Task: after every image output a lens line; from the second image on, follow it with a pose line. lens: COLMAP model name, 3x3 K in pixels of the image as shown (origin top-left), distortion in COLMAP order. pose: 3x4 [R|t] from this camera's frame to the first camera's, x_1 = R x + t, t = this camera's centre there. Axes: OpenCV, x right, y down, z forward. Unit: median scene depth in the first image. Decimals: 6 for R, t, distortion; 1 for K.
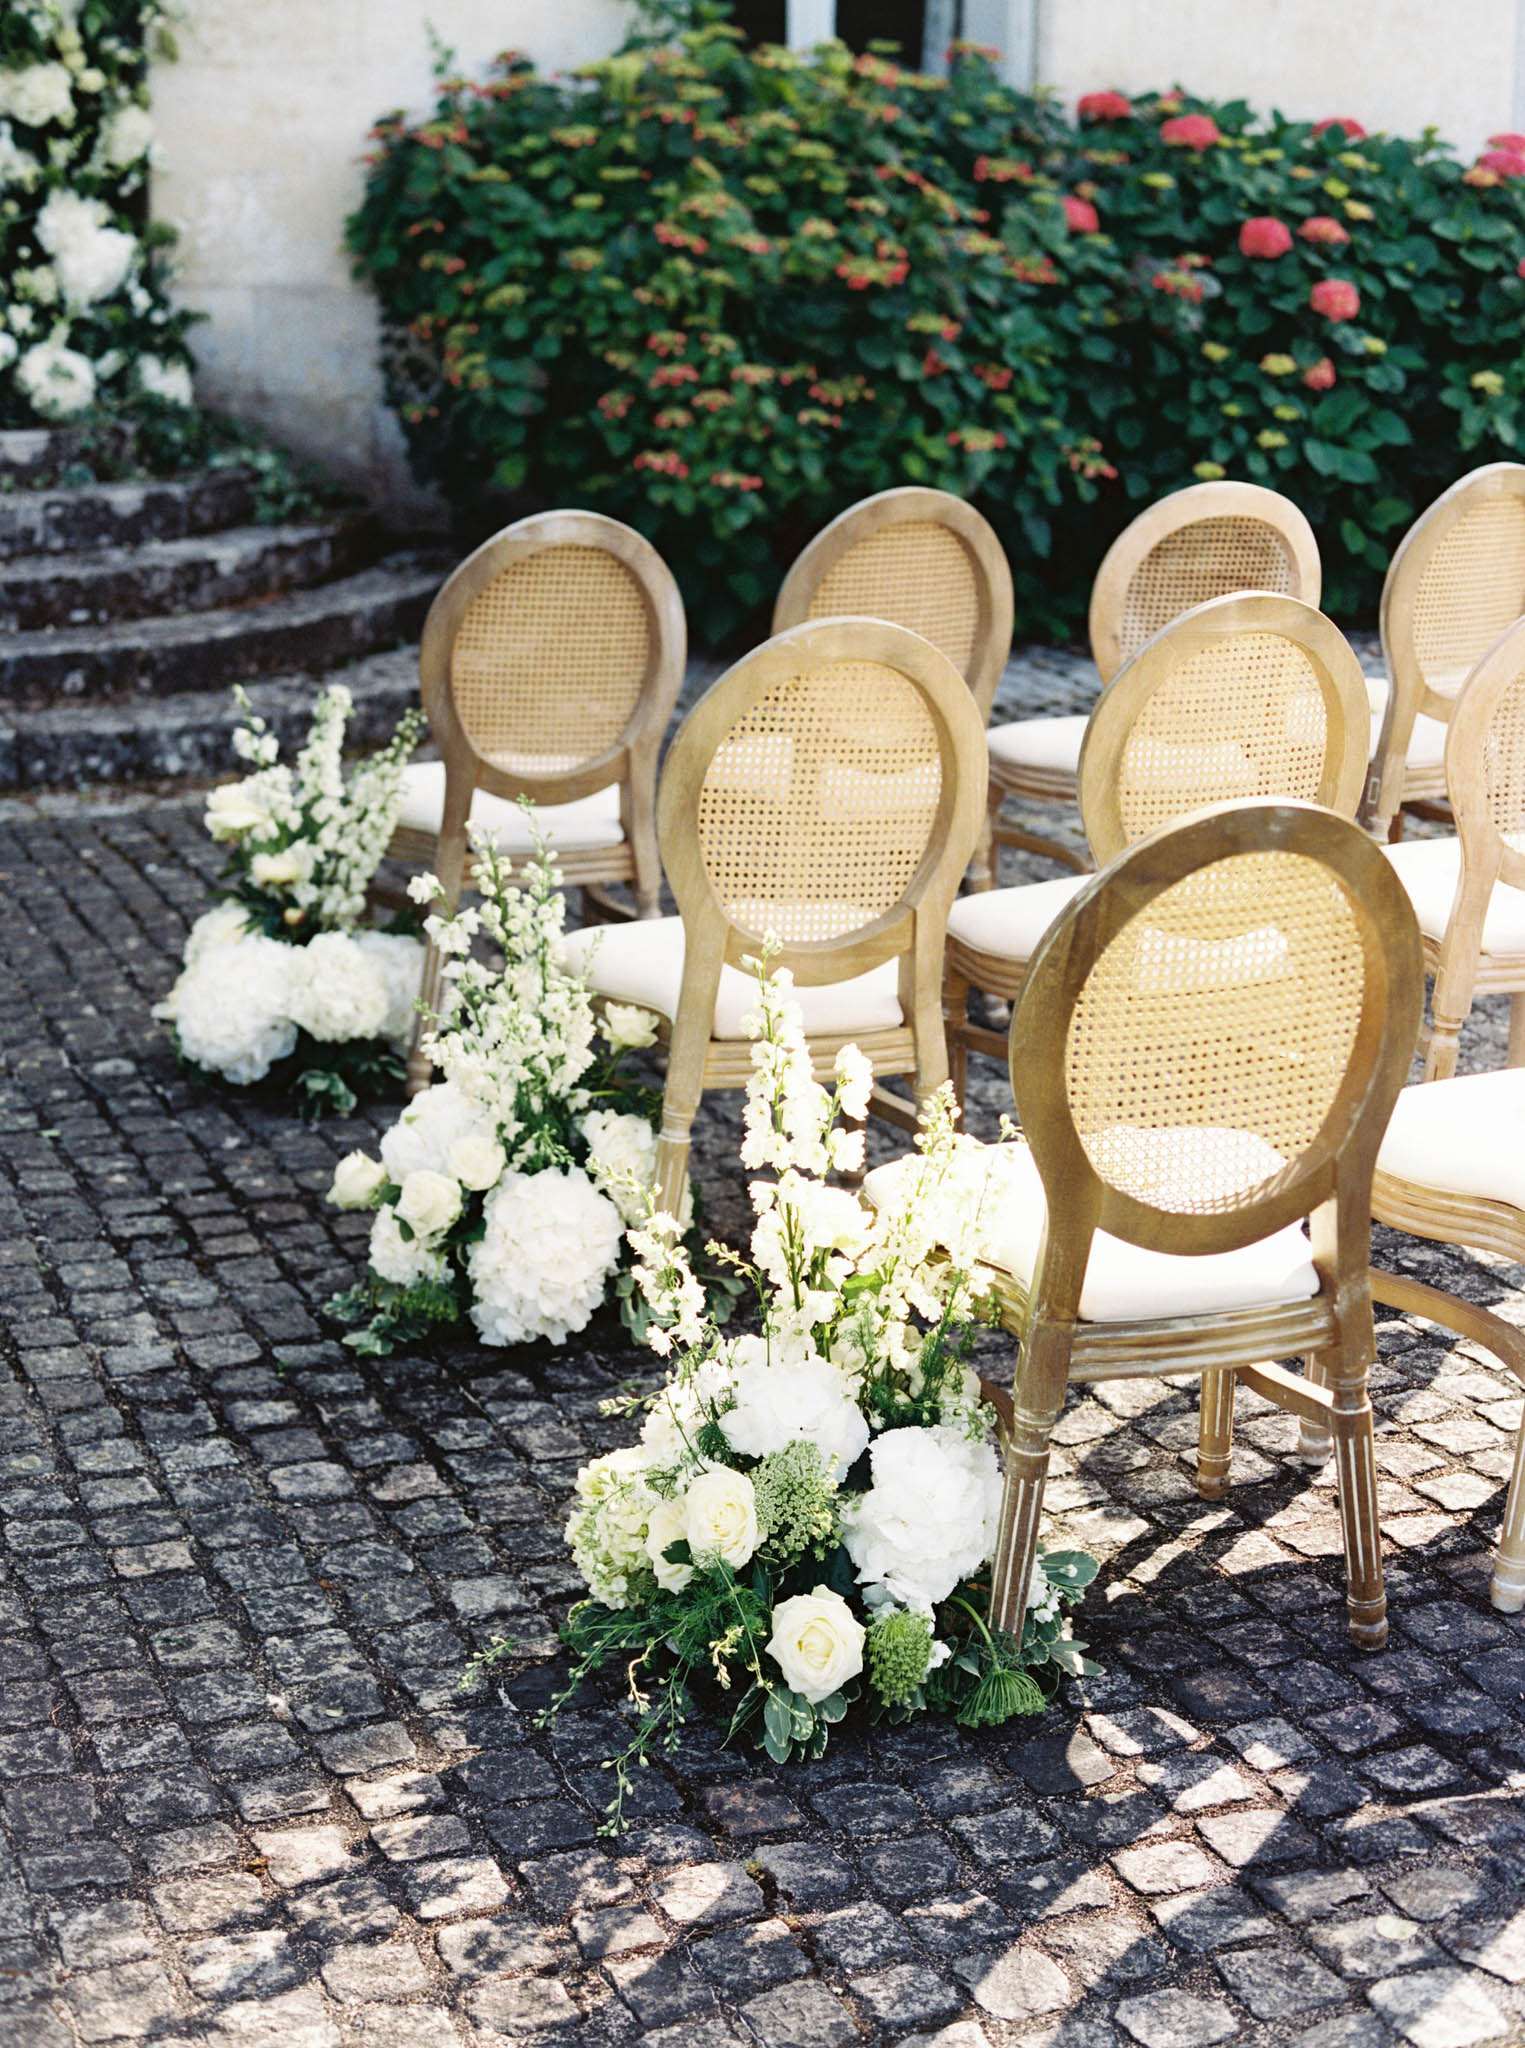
lens RADIAL K [[3158.3, 0, 762.5], [0, 3158.3, 1024.0], [0, 0, 1]] dist [-0.109044, -0.107362]
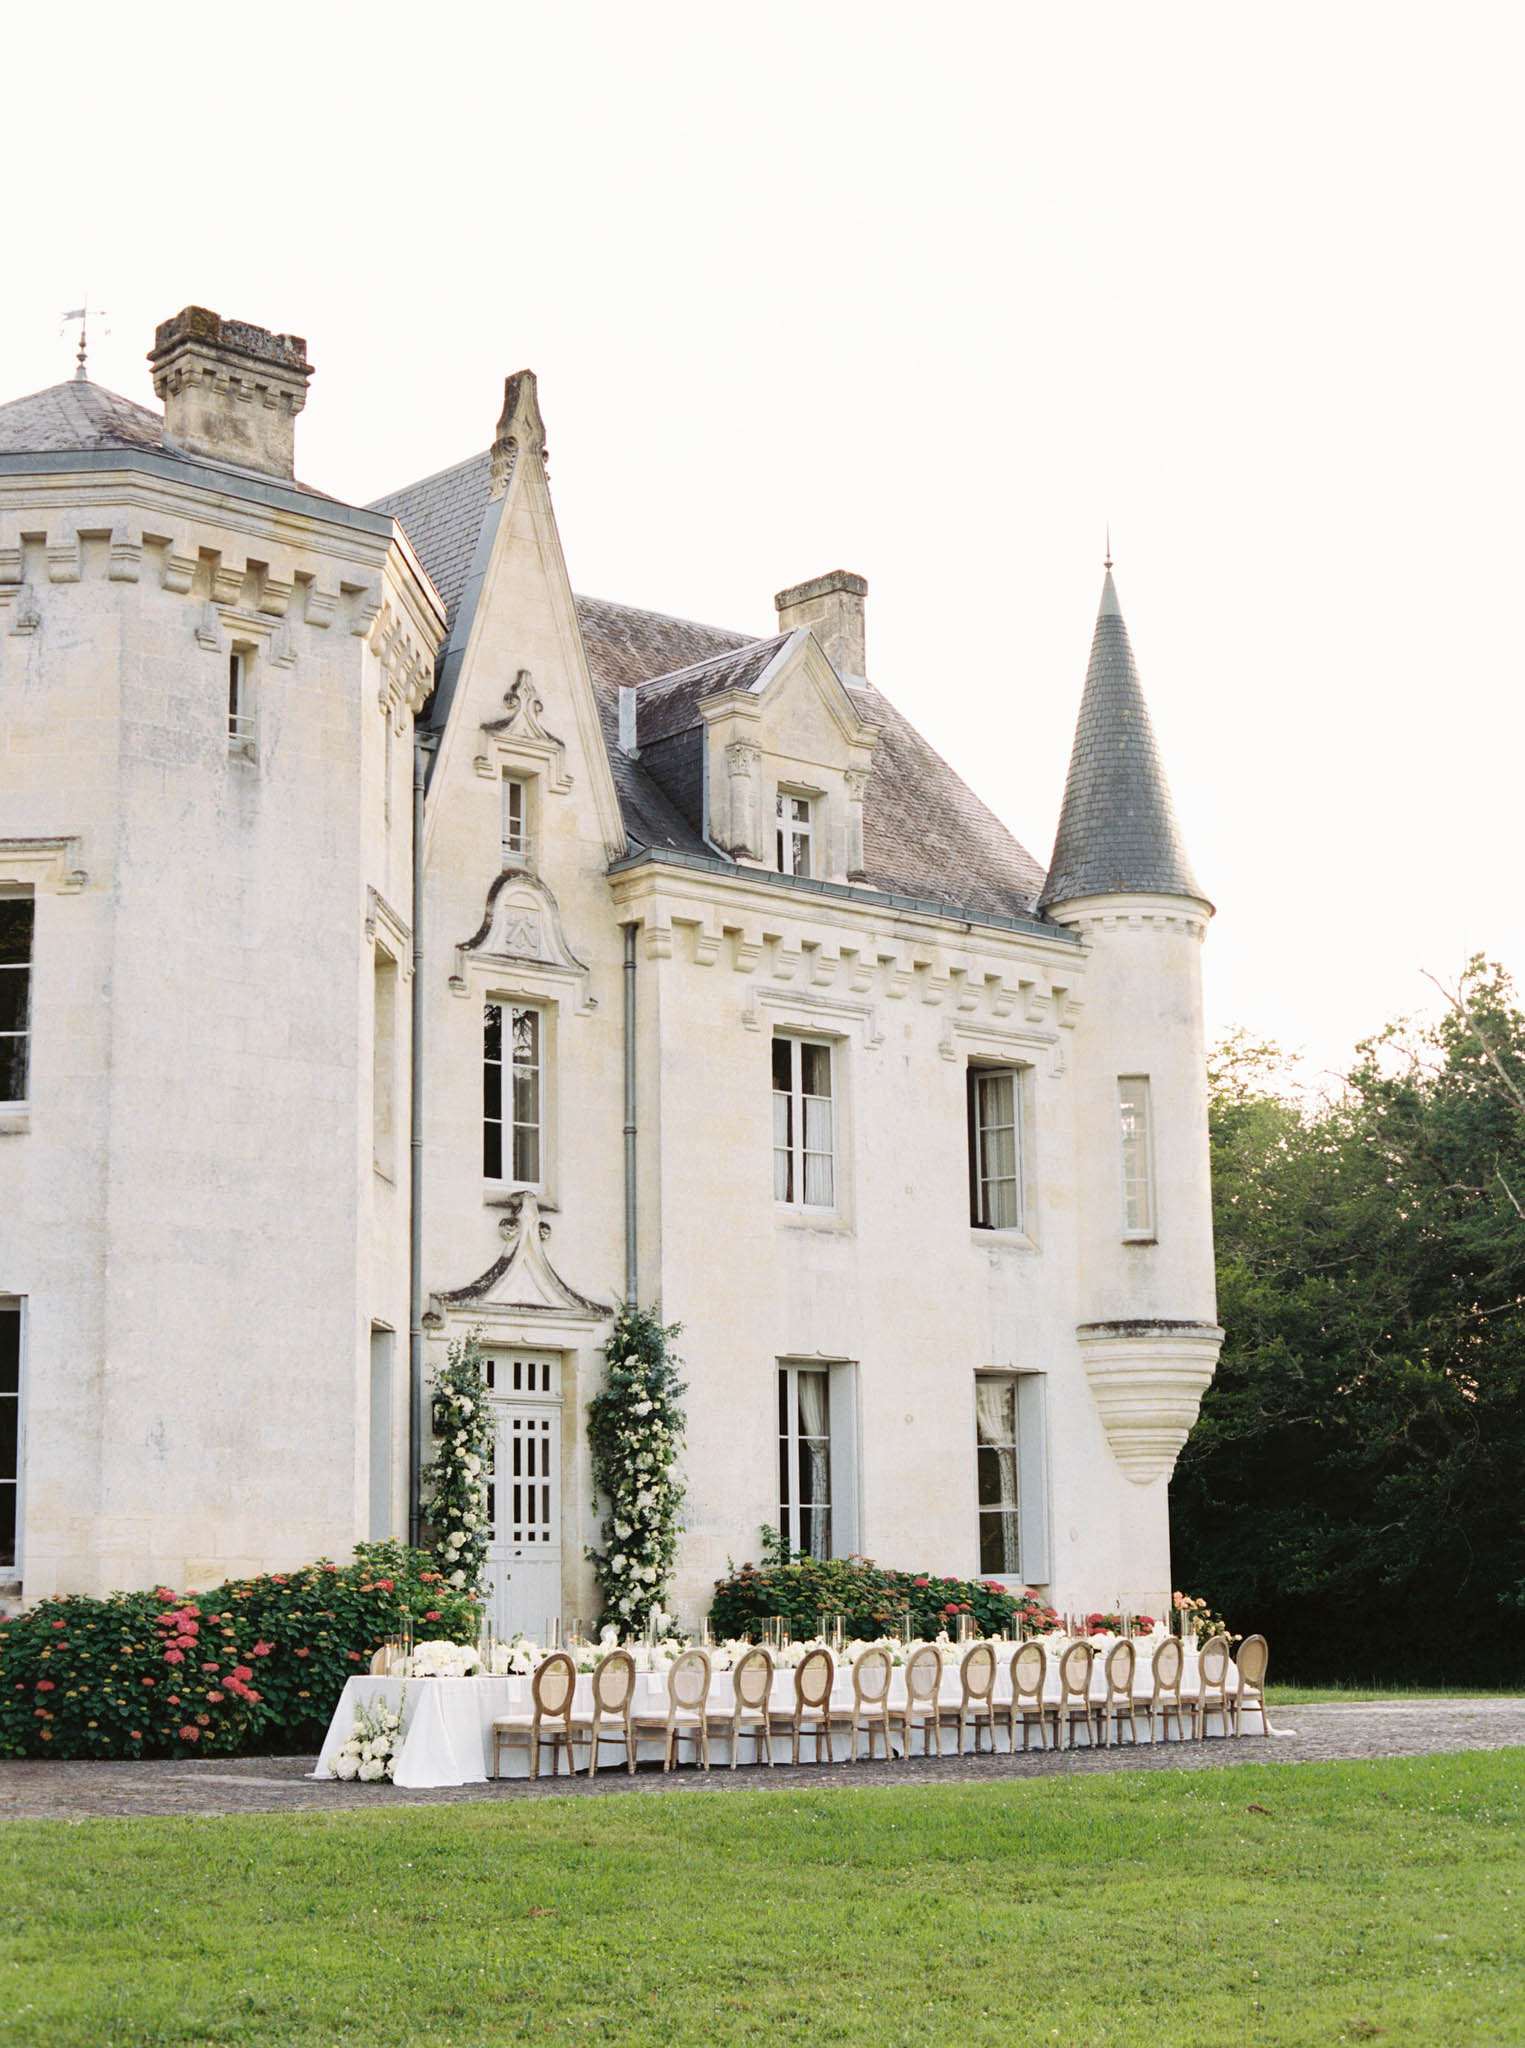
lens RADIAL K [[3158.3, 0, 762.5], [0, 3158.3, 1024.0], [0, 0, 1]] dist [-0.109044, -0.107362]
pose [[0.934424, 0.050540, 0.352560, -2.827478], [0.113262, 0.896329, -0.428679, 1.410130], [-0.337675, 0.440500, 0.831827, -4.704830]]
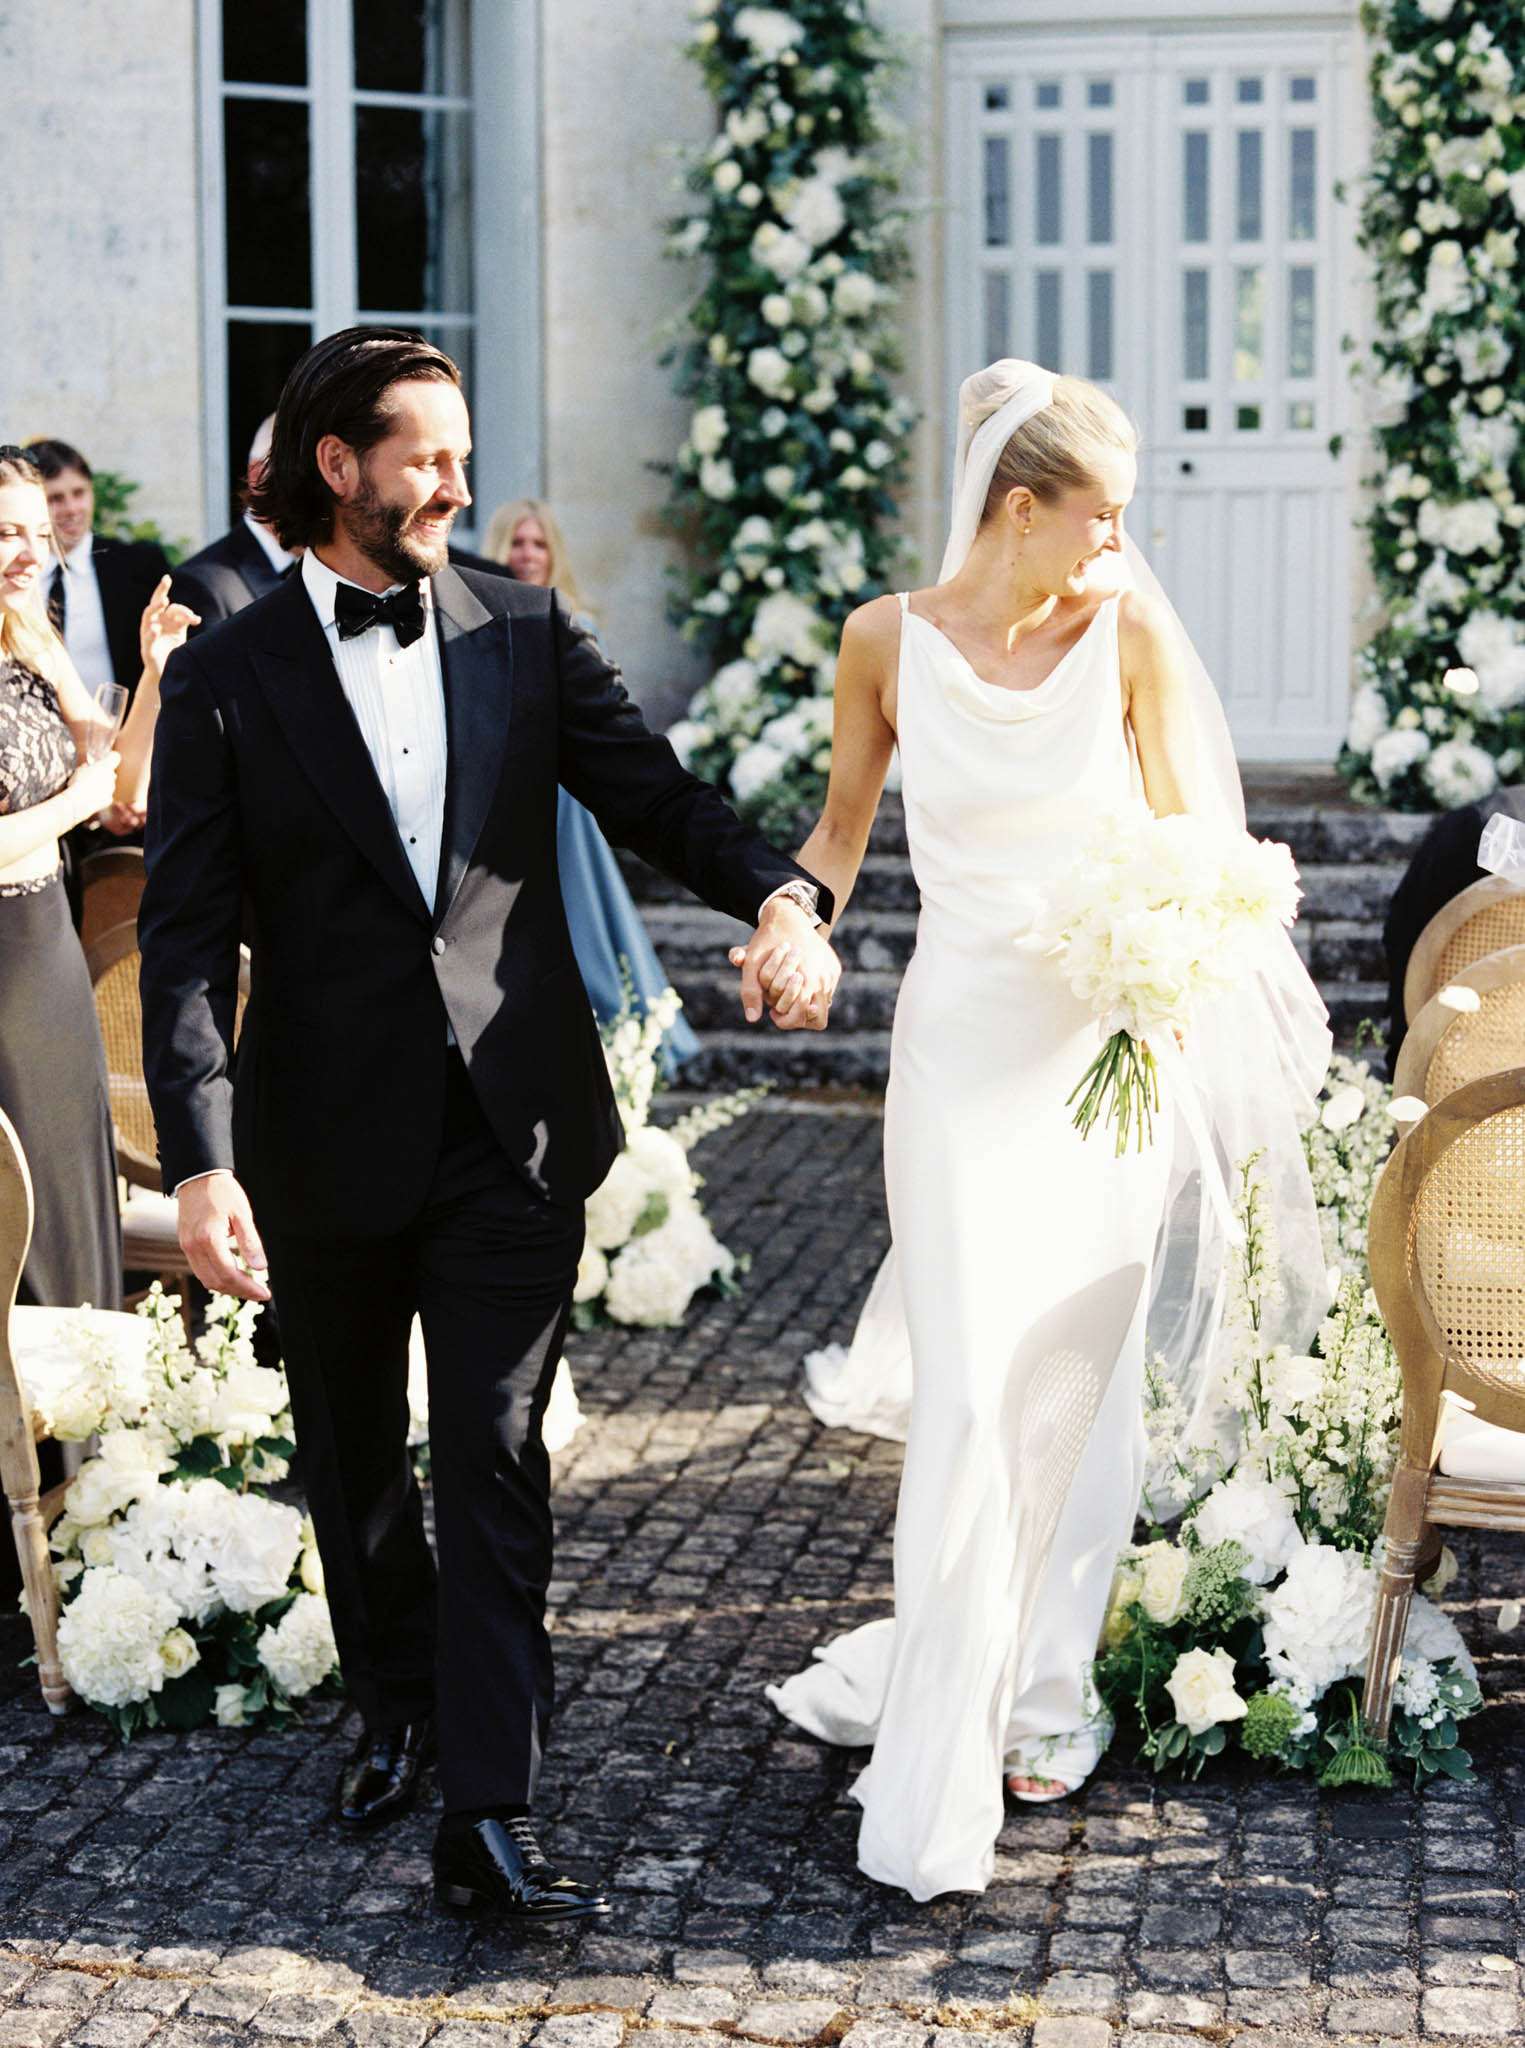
lens RADIAL K [[3167.8, 0, 813.8], [0, 3167.8, 1023.8], [0, 0, 1]] dist [-0.087236, -0.123735]
pose [[0.841791, 0.066465, -0.535696, 0.390925], [-0.138073, 0.985889, -0.094646, 0.050021], [0.521847, 0.153637, 0.839090, -0.151109]]
